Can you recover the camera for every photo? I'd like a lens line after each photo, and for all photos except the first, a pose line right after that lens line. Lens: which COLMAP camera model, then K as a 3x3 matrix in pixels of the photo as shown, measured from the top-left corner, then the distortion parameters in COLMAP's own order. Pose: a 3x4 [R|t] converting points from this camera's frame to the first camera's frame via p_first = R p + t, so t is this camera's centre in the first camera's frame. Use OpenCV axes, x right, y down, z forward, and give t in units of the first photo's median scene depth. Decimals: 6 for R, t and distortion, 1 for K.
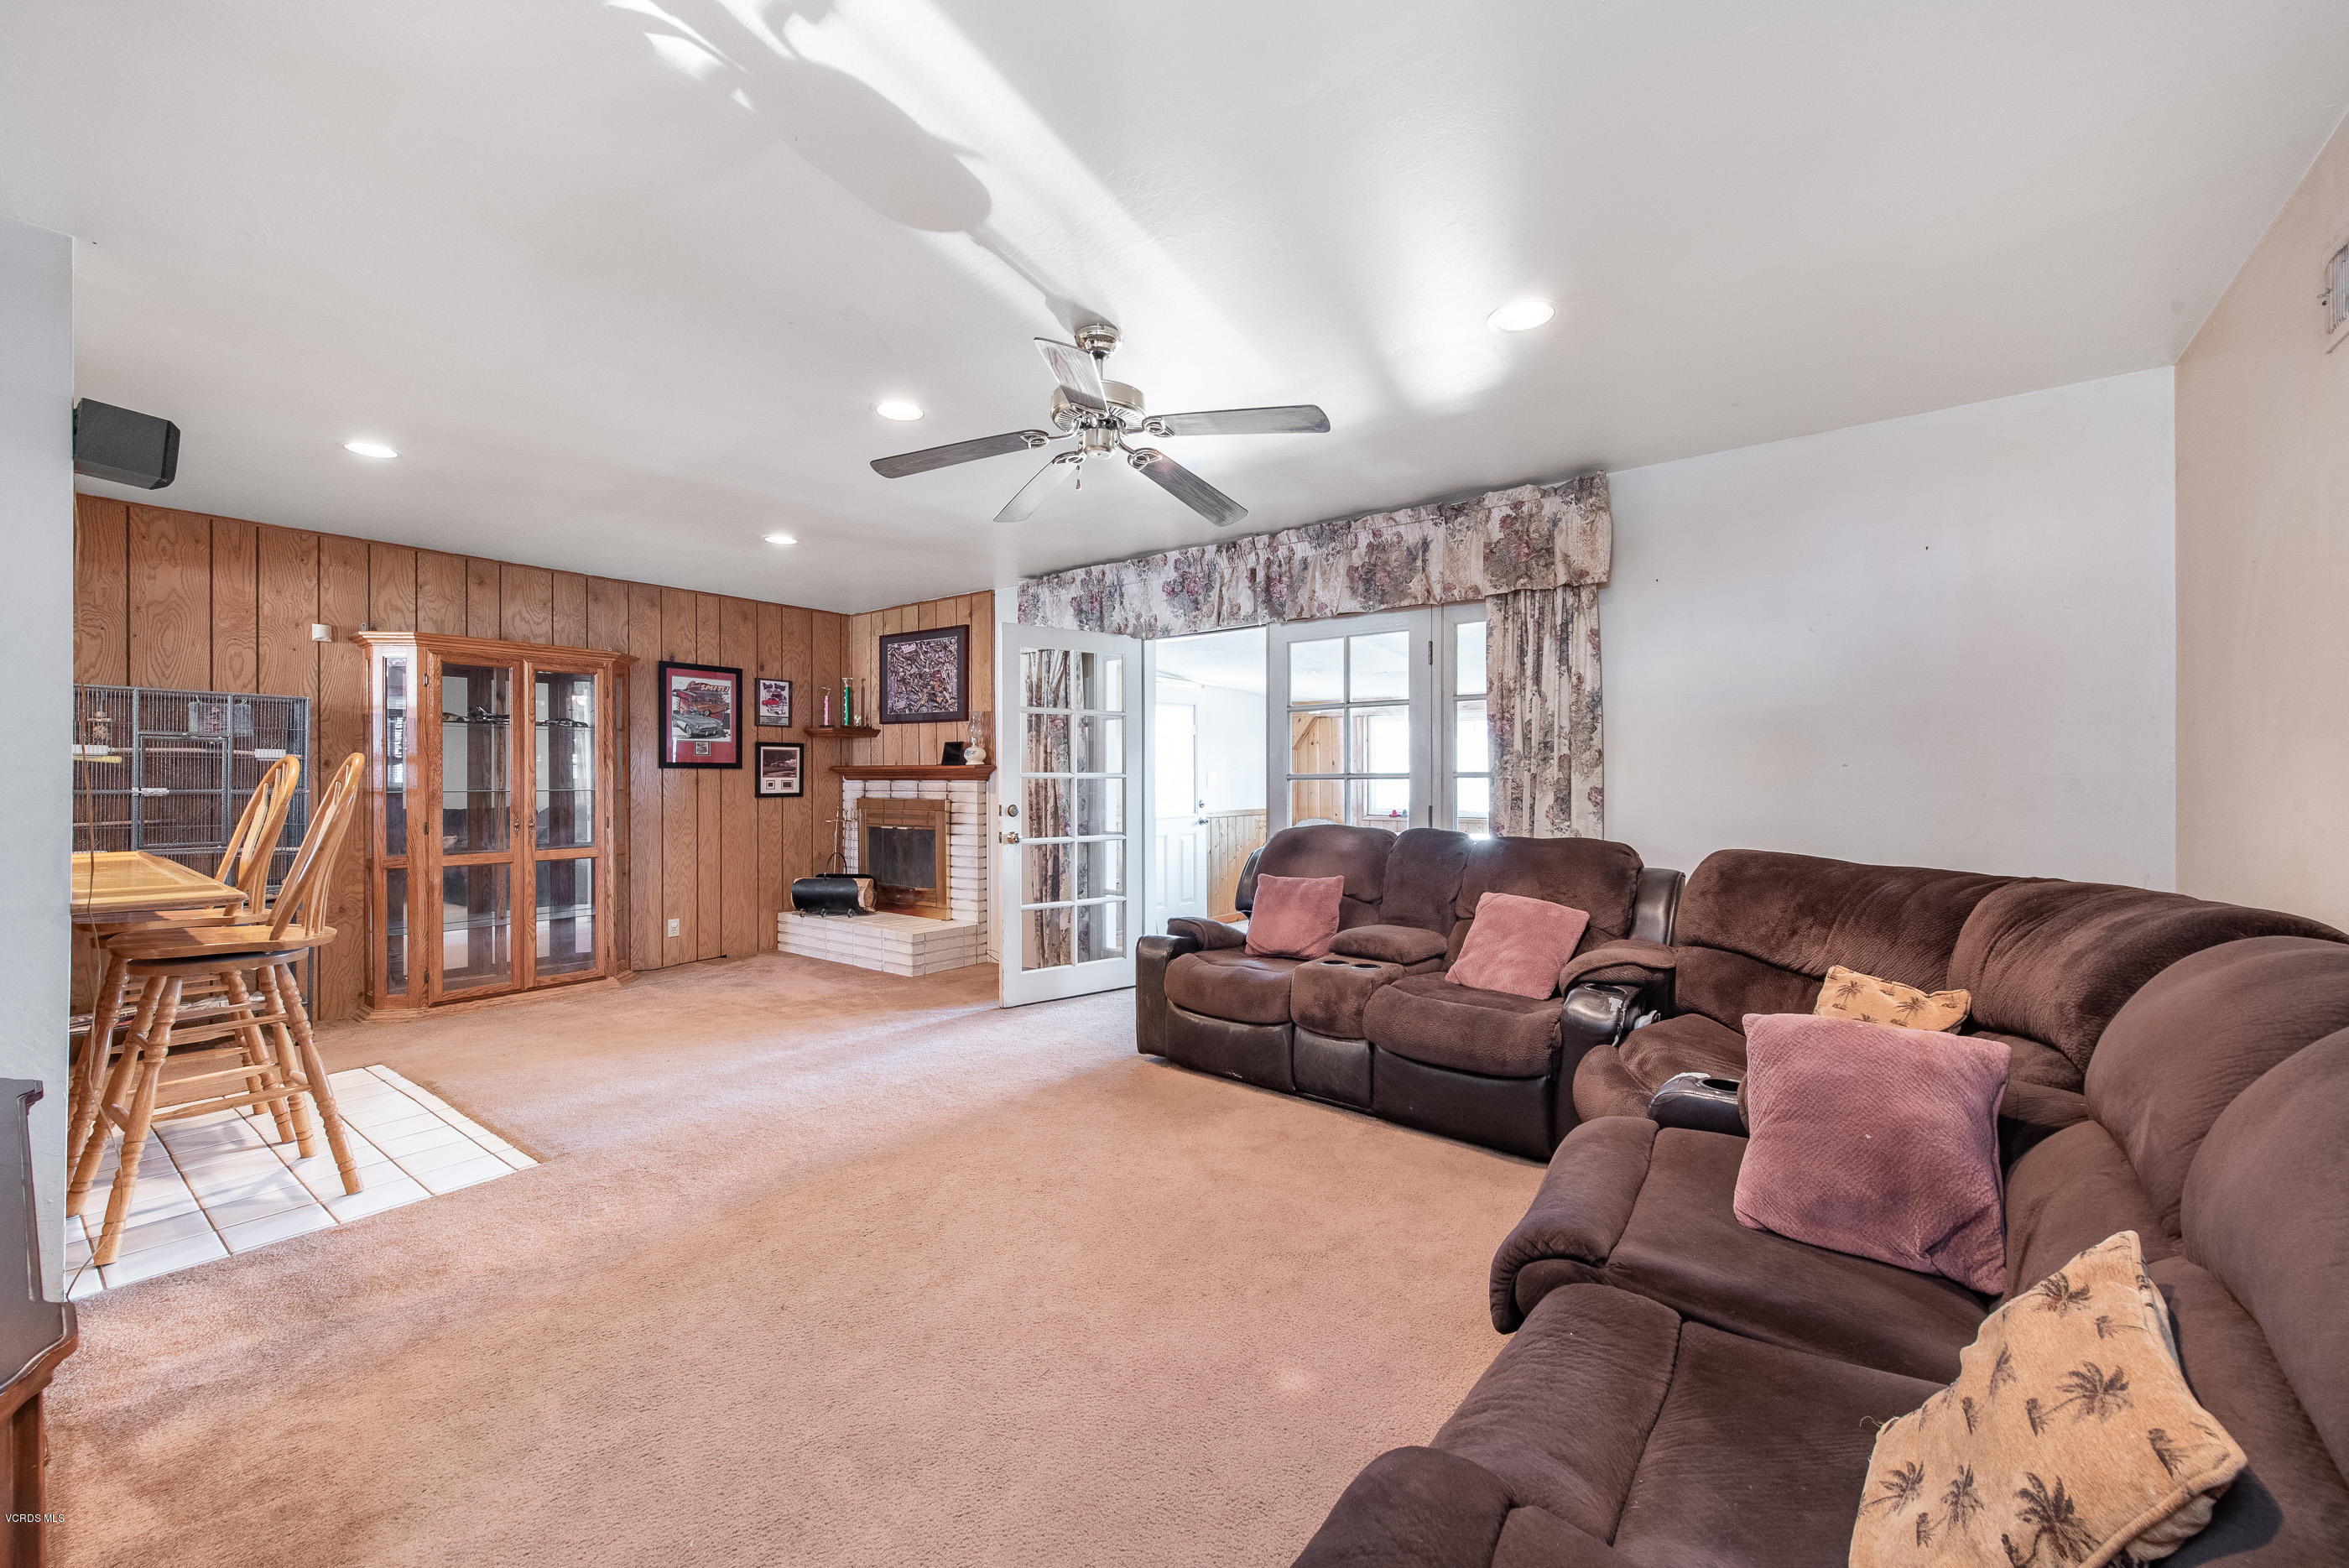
lens RADIAL K [[921.3, 0, 1178.6], [0, 921.3, 785.3], [0, 0, 1]] dist [0.009048, -0.001961]
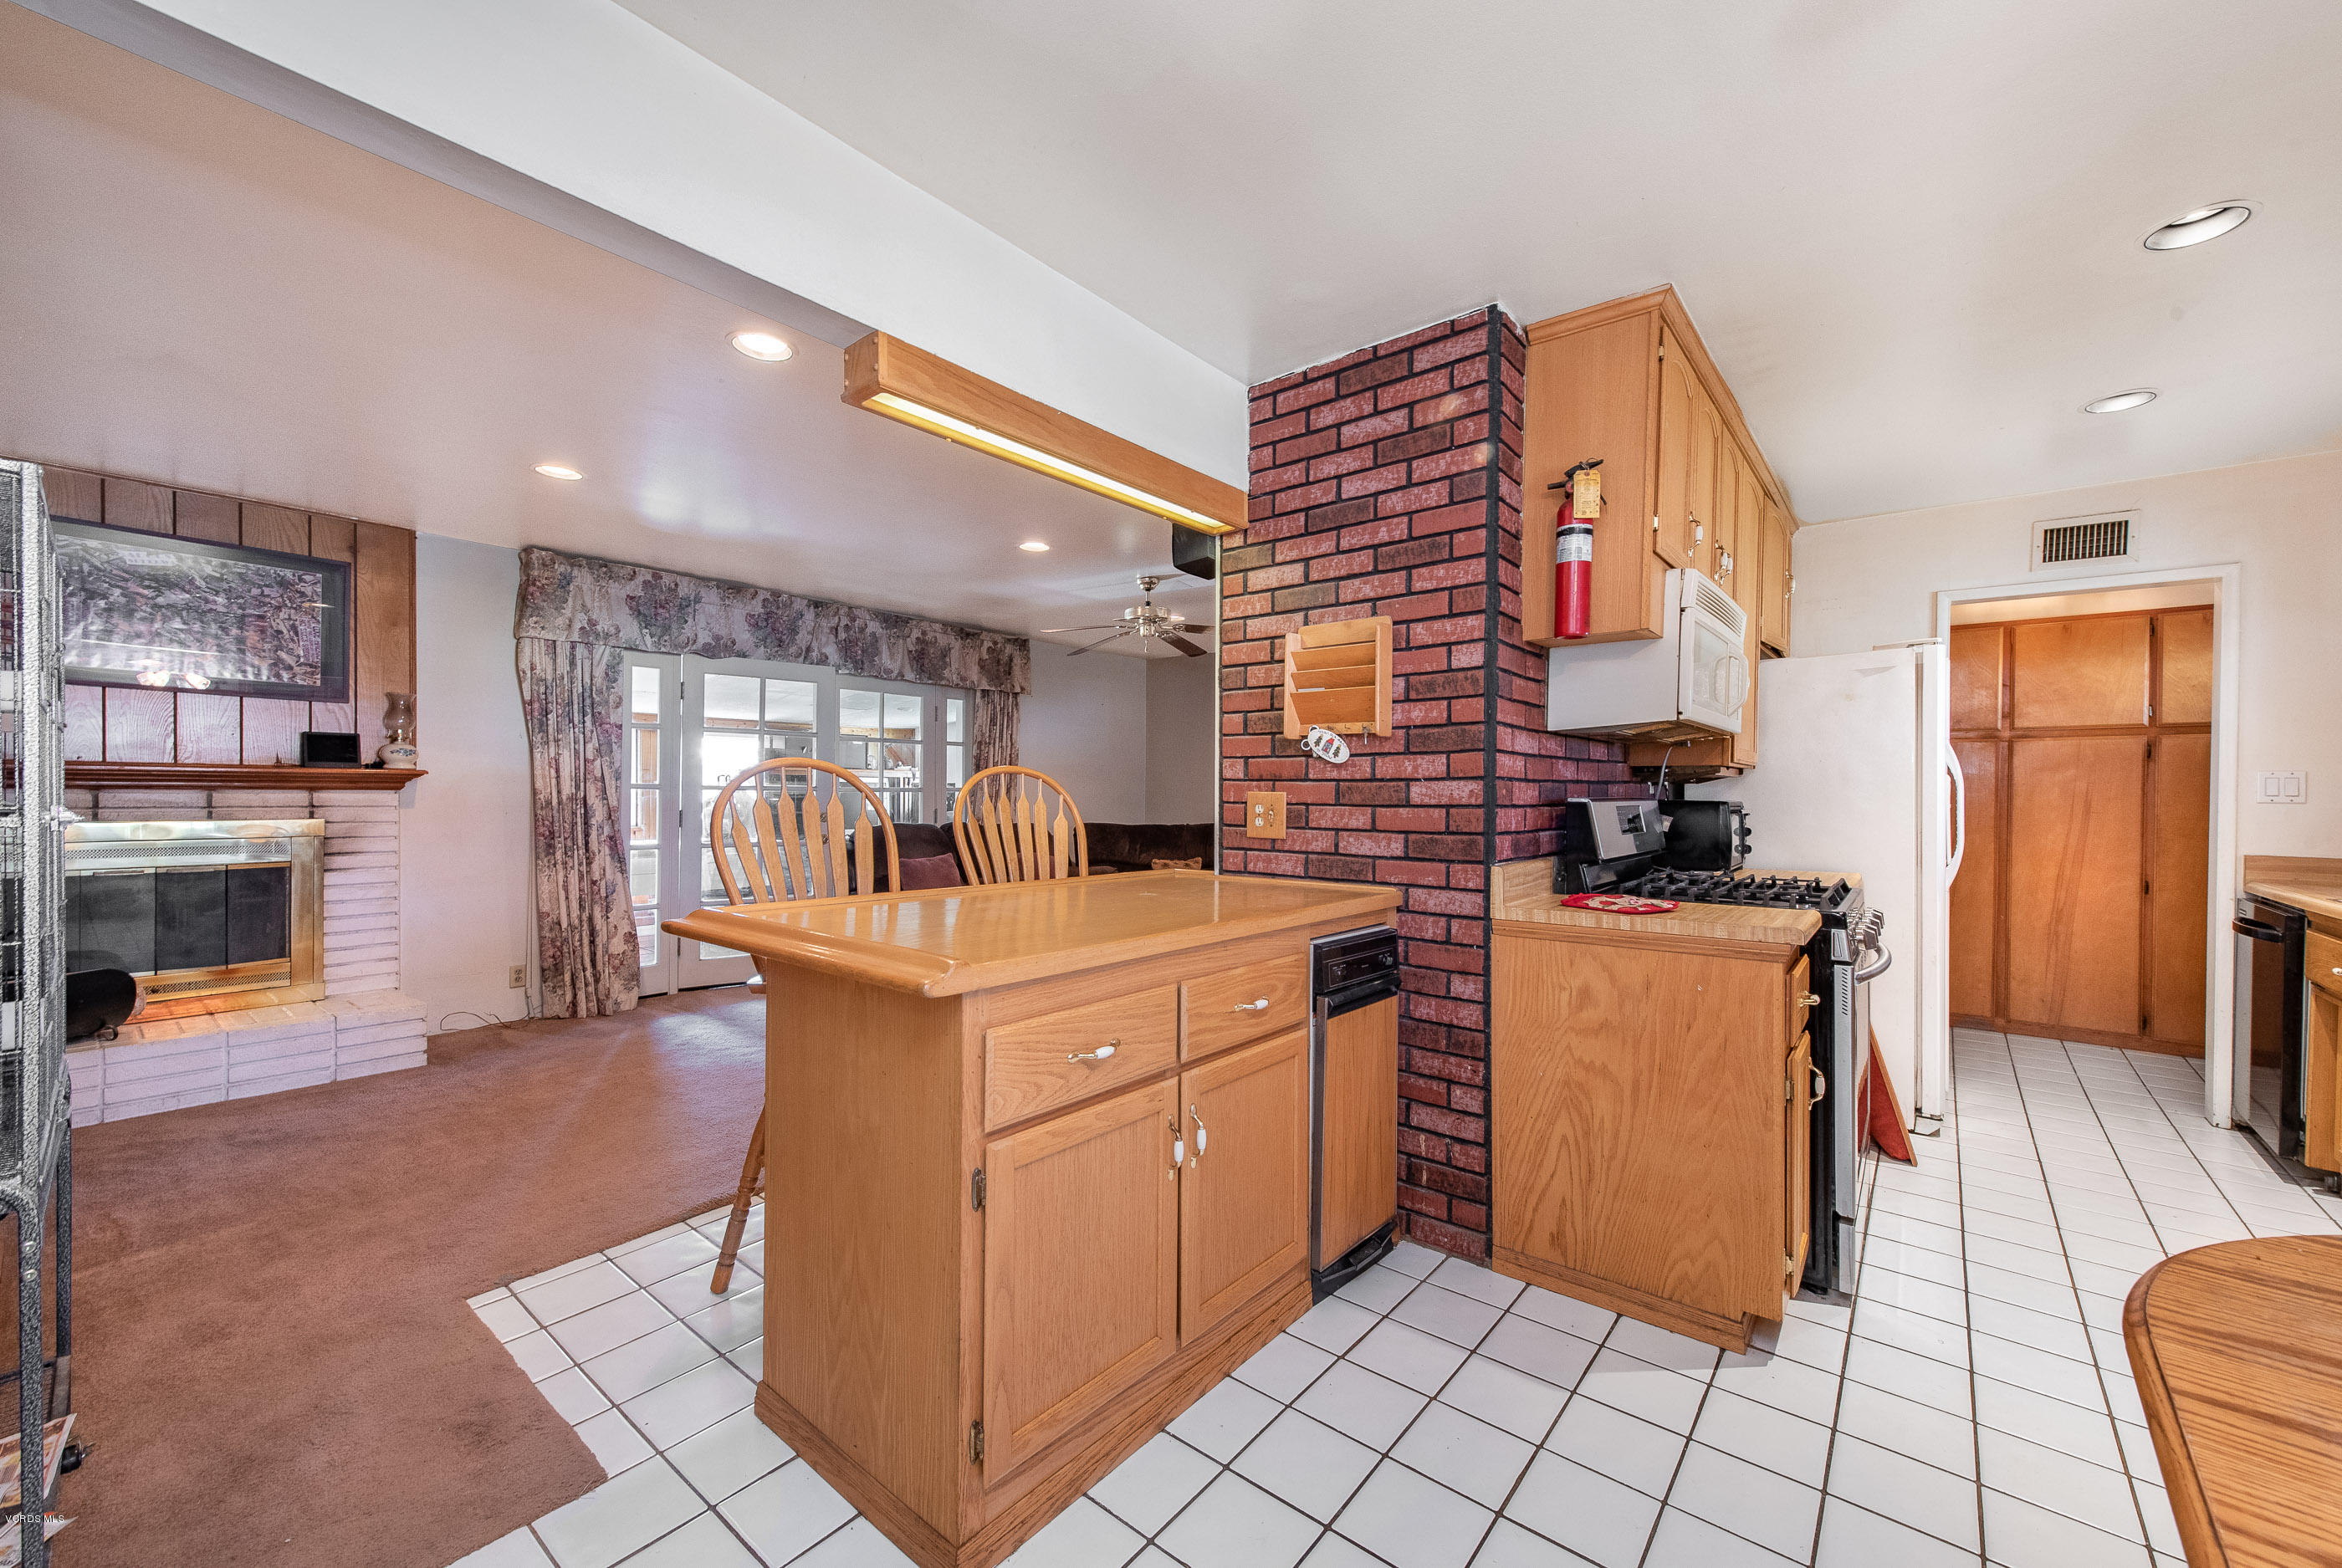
lens RADIAL K [[918.5, 0, 1174.3], [0, 918.5, 805.2], [0, 0, 1]] dist [0.009048, -0.001961]
pose [[0.031227, -0.005529, 0.999497, -1.274662], [0.009112, 0.999945, 0.005247, 0.011403], [-0.999471, 0.008943, 0.031276, 0.517125]]
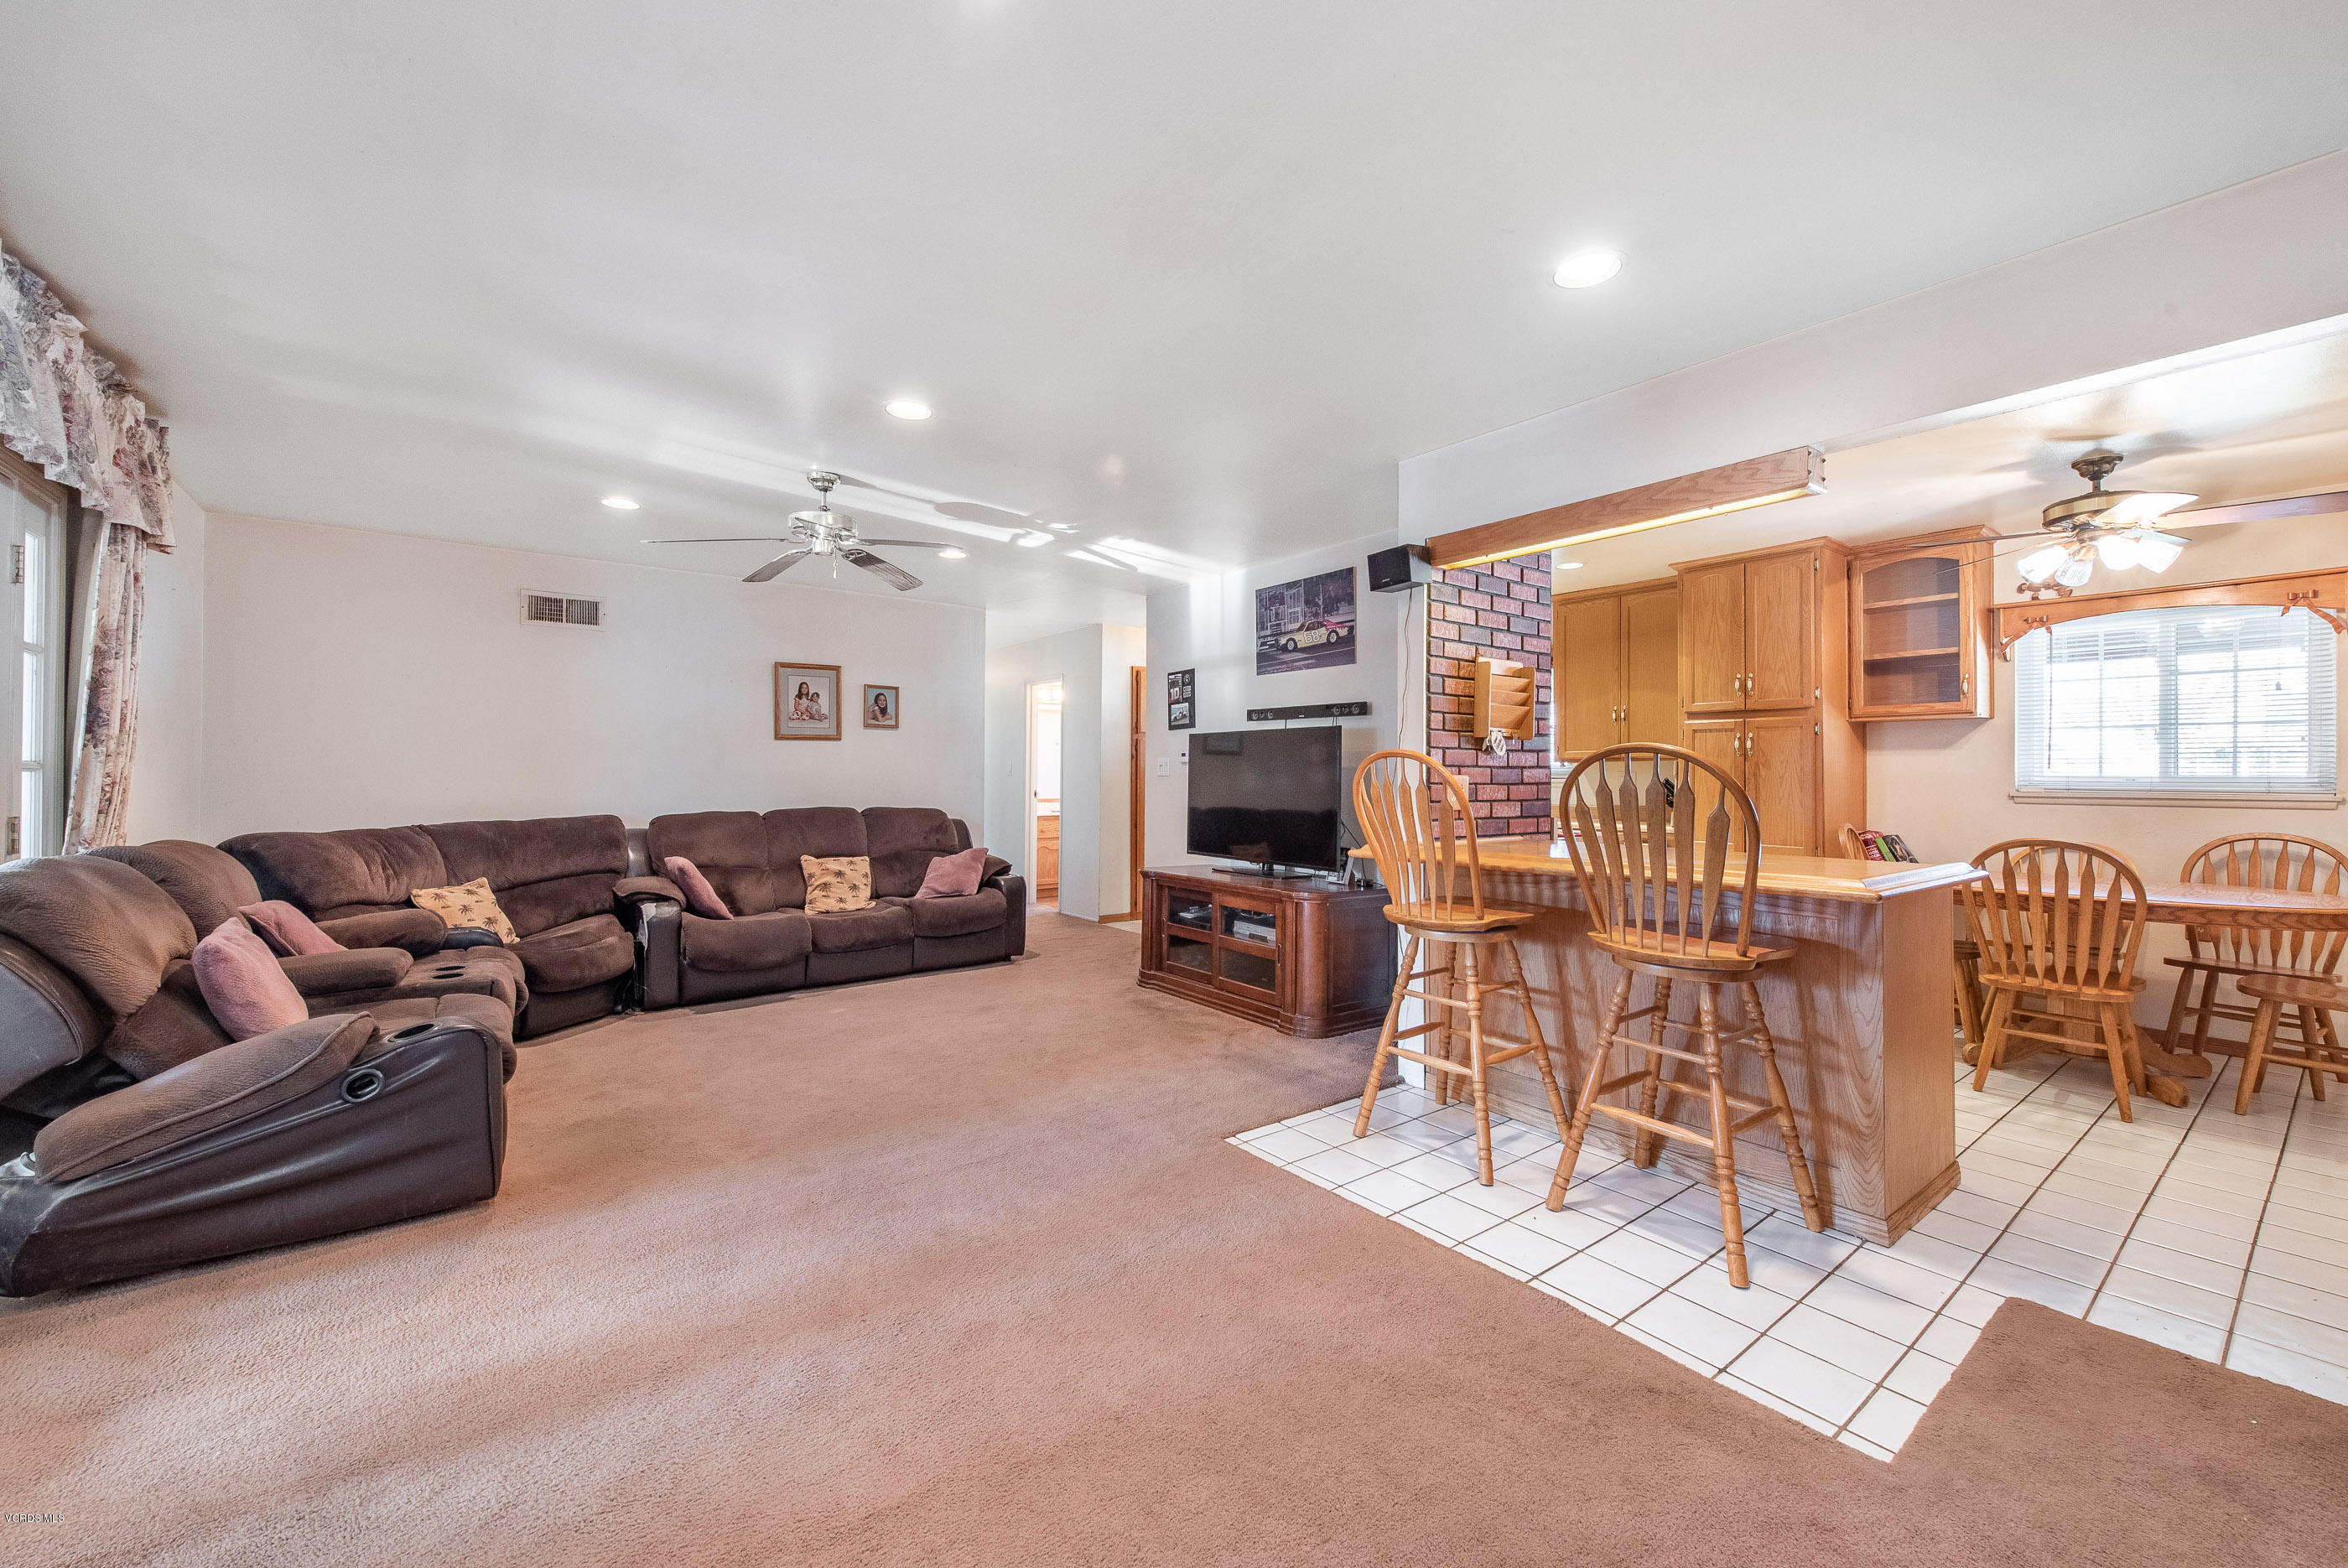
lens RADIAL K [[920.9, 0, 1193.8], [0, 920.9, 765.0], [0, 0, 1]] dist [0.009048, -0.001961]
pose [[-0.969422, 0.007372, 0.245288, -0.605027], [0.007624, 0.999971, 0.000078, -0.005218], [-0.245280, 0.001946, -0.969450, 1.355407]]
